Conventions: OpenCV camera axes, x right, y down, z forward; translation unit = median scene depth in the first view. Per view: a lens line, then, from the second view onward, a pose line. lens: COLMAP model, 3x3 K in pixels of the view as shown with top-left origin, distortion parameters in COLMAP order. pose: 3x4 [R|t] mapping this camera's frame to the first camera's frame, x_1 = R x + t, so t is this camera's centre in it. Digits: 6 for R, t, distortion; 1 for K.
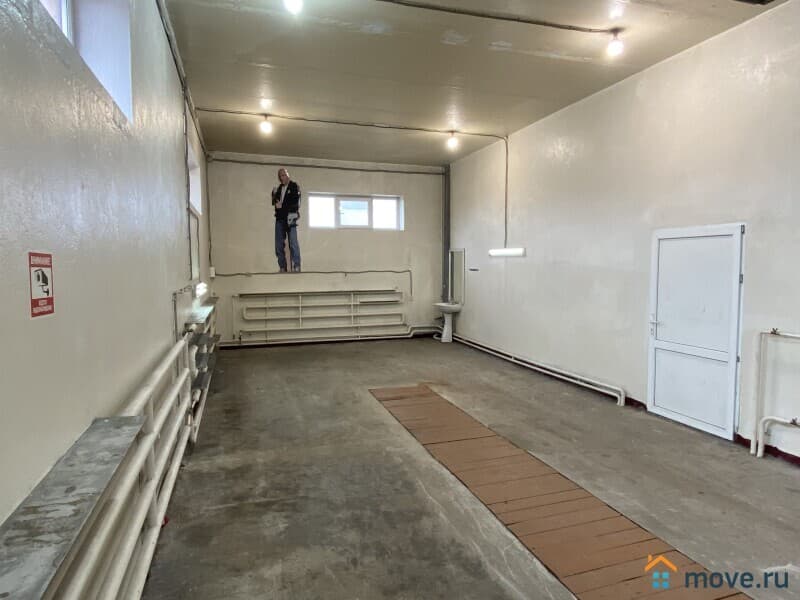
lens RADIAL K [[495.9, 0, 397.7], [0, 495.9, 296.4], [0, 0, 1]] dist [0.084023, -0.105675]
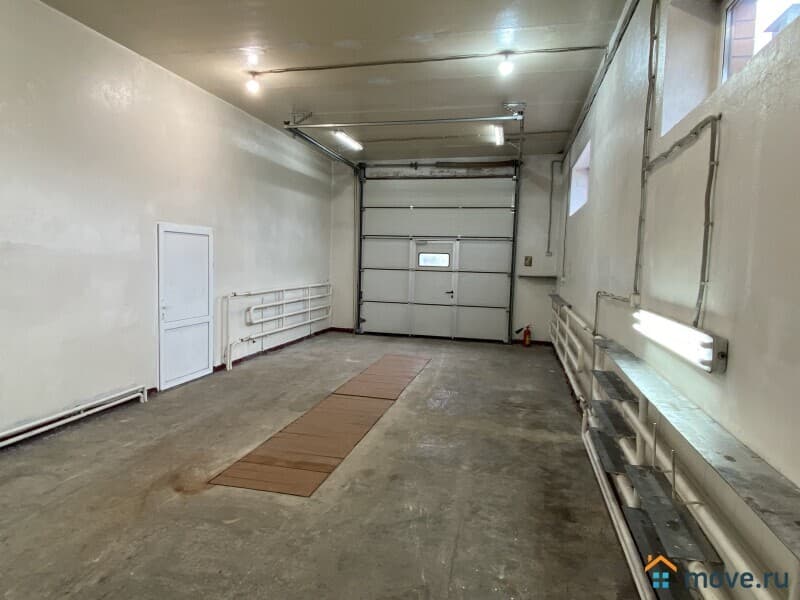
lens RADIAL K [[497.3, 0, 400.0], [0, 497.3, 300.0], [0, 0, 1]] dist [0.084422, -0.103679]
pose [[-0.859147, -0.061731, 0.507993, -0.426696], [0.008749, 0.990780, 0.135195, -0.095048], [-0.511655, 0.120596, -0.850686, 1.473230]]
